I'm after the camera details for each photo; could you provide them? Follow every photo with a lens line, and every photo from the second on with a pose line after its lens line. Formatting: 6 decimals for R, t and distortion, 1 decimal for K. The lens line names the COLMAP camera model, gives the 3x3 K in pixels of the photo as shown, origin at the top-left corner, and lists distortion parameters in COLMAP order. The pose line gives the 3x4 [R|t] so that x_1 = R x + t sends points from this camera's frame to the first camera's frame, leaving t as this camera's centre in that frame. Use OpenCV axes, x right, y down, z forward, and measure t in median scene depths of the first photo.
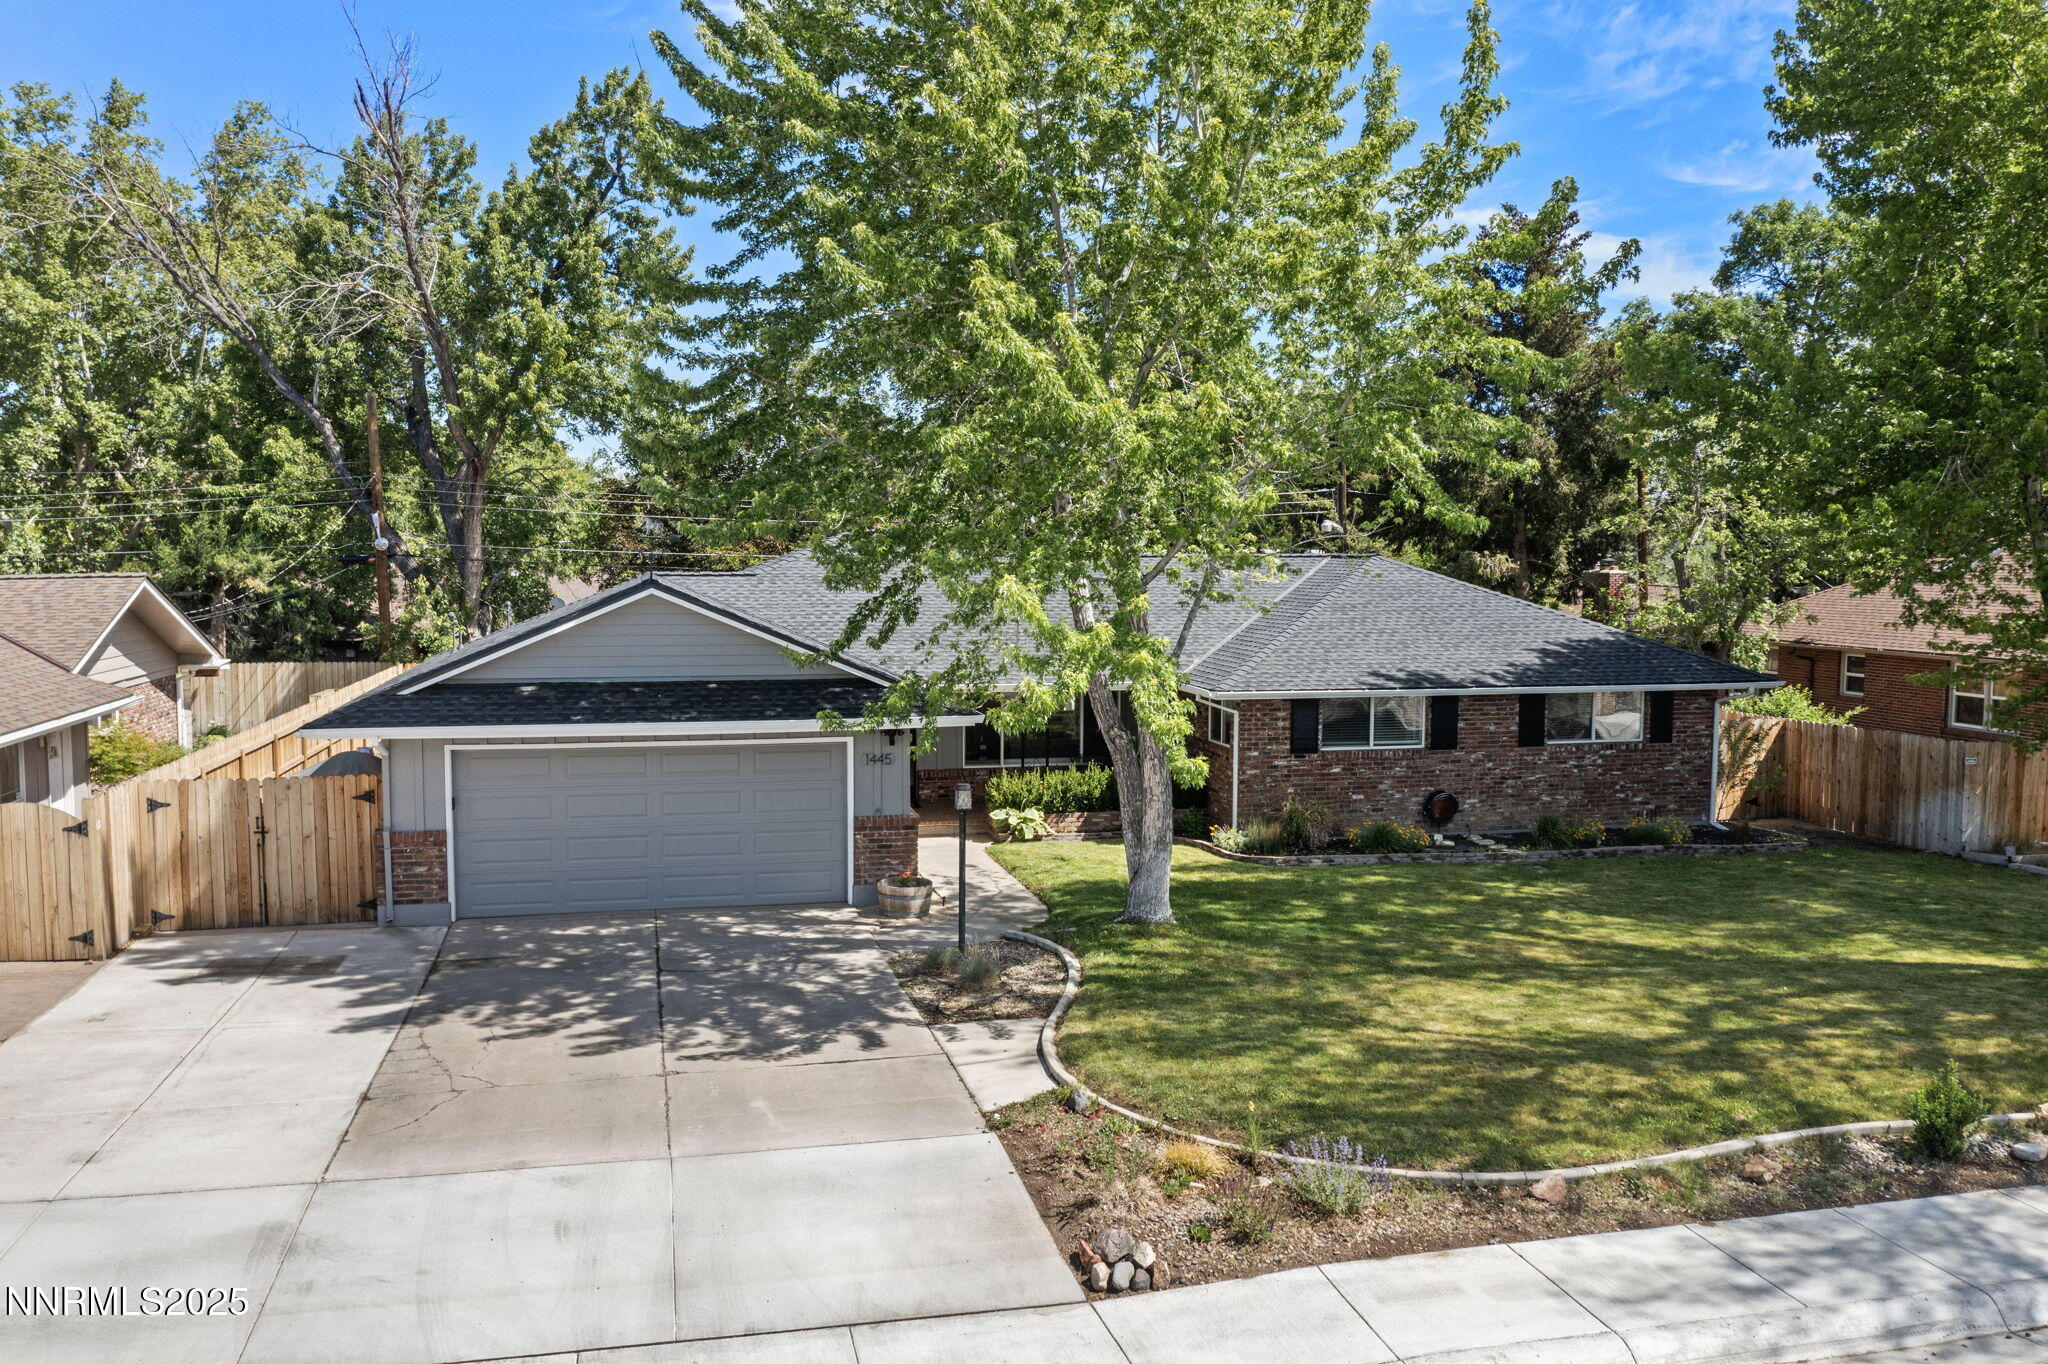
lens RADIAL K [[1568.2, 0, 1016.4], [0, 1568.2, 684.3], [0, 0, 1]] dist [-0.022286, 0.010230]
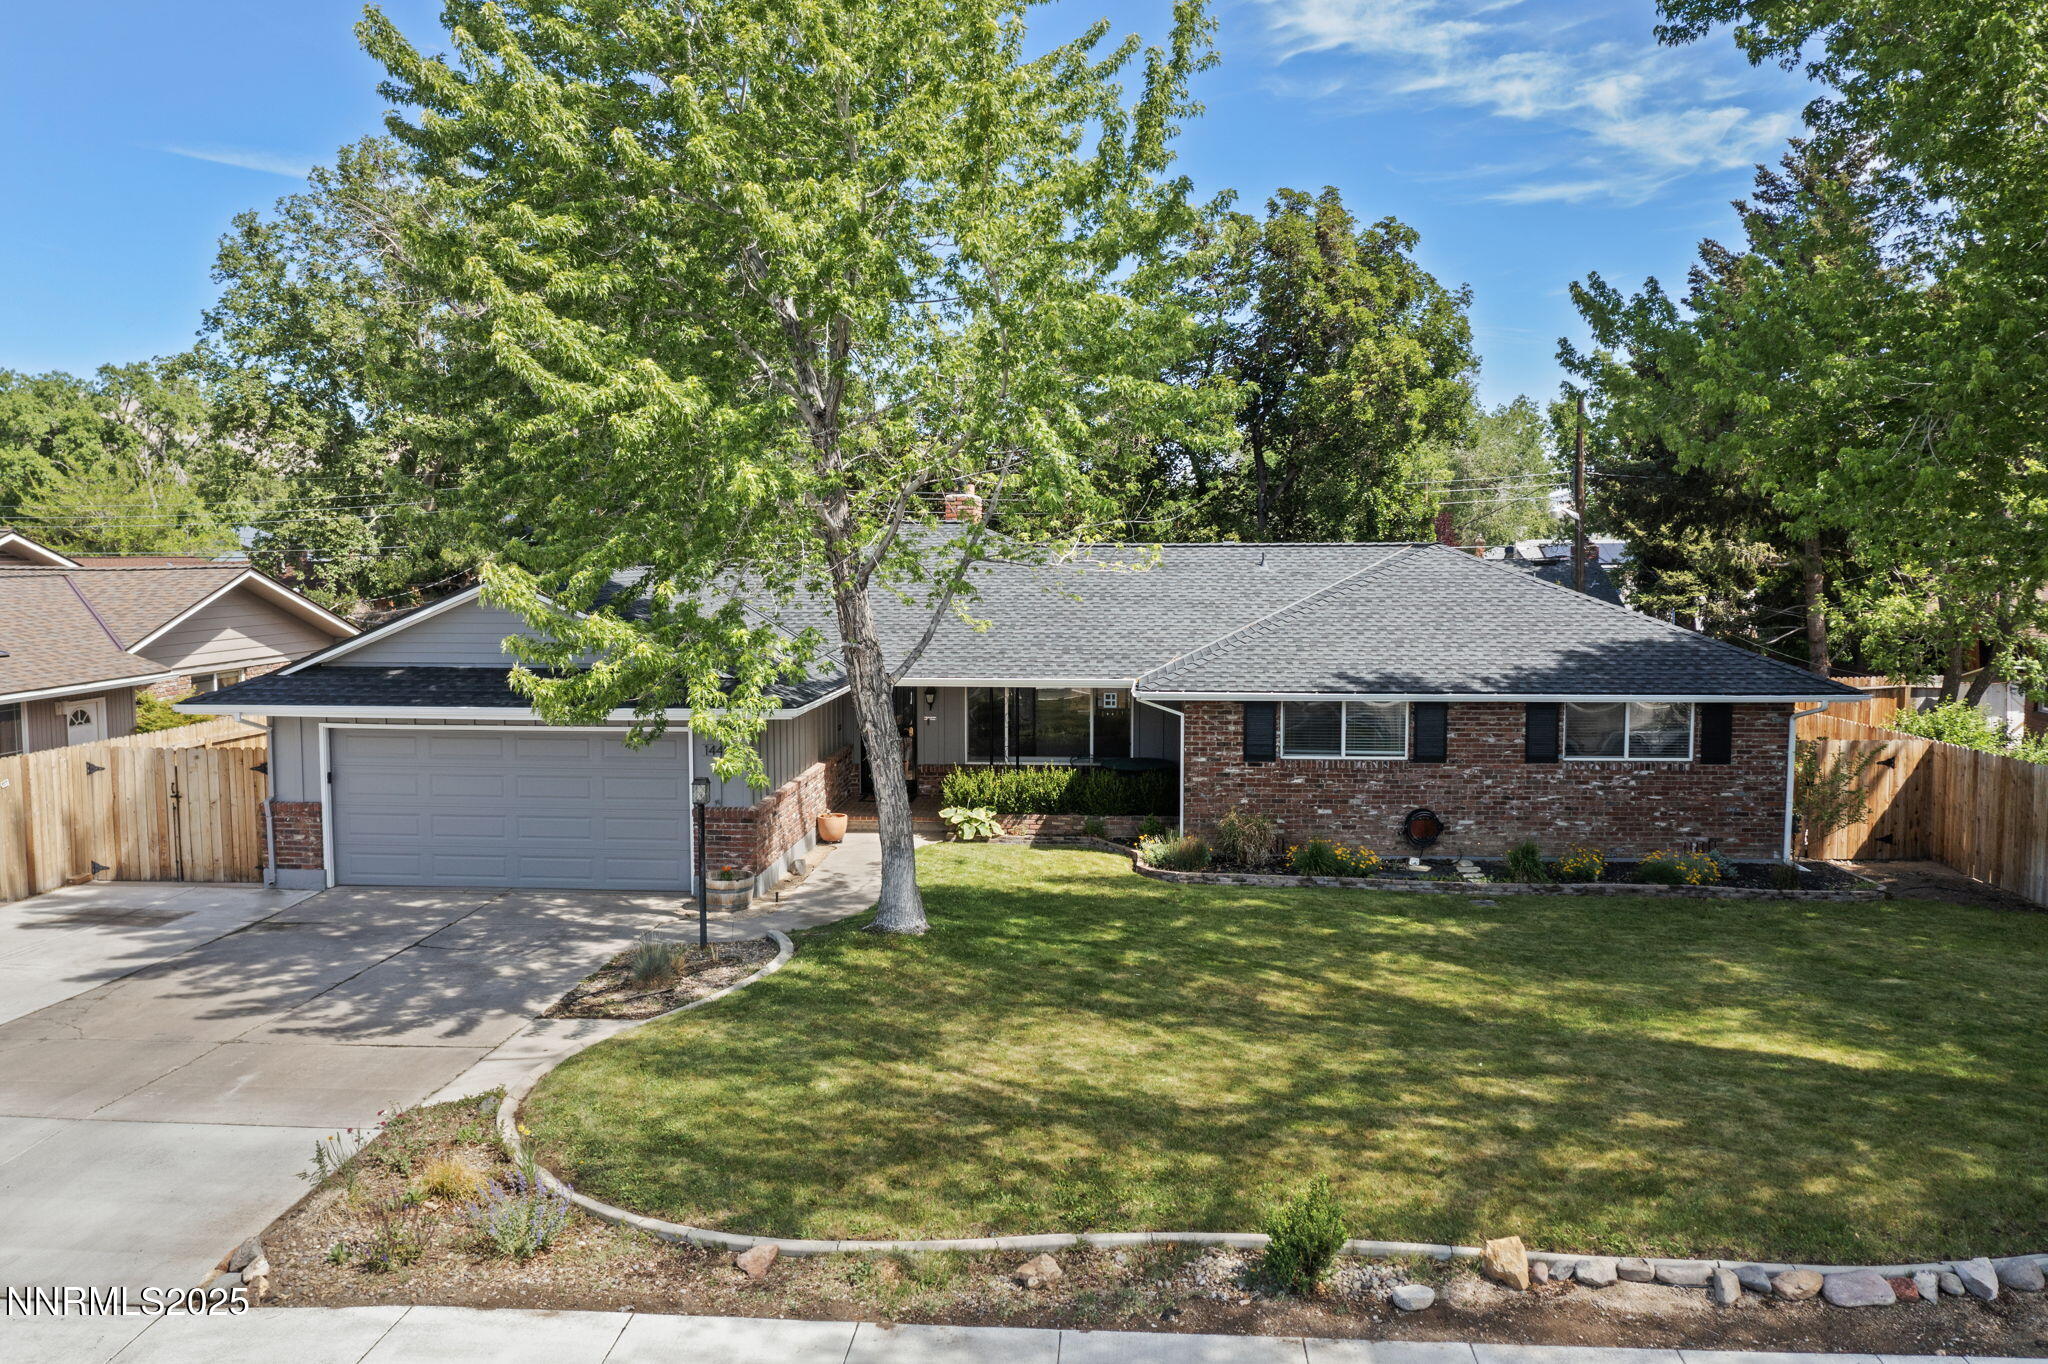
lens RADIAL K [[1568.2, 0, 1066.0], [0, 1568.2, 679.6], [0, 0, 1]] dist [-0.022286, 0.010230]
pose [[0.955887, 0.020706, -0.293004, 0.498879], [-0.020437, 0.999783, 0.003977, -0.006817], [0.293023, 0.002186, 0.956103, 0.138554]]
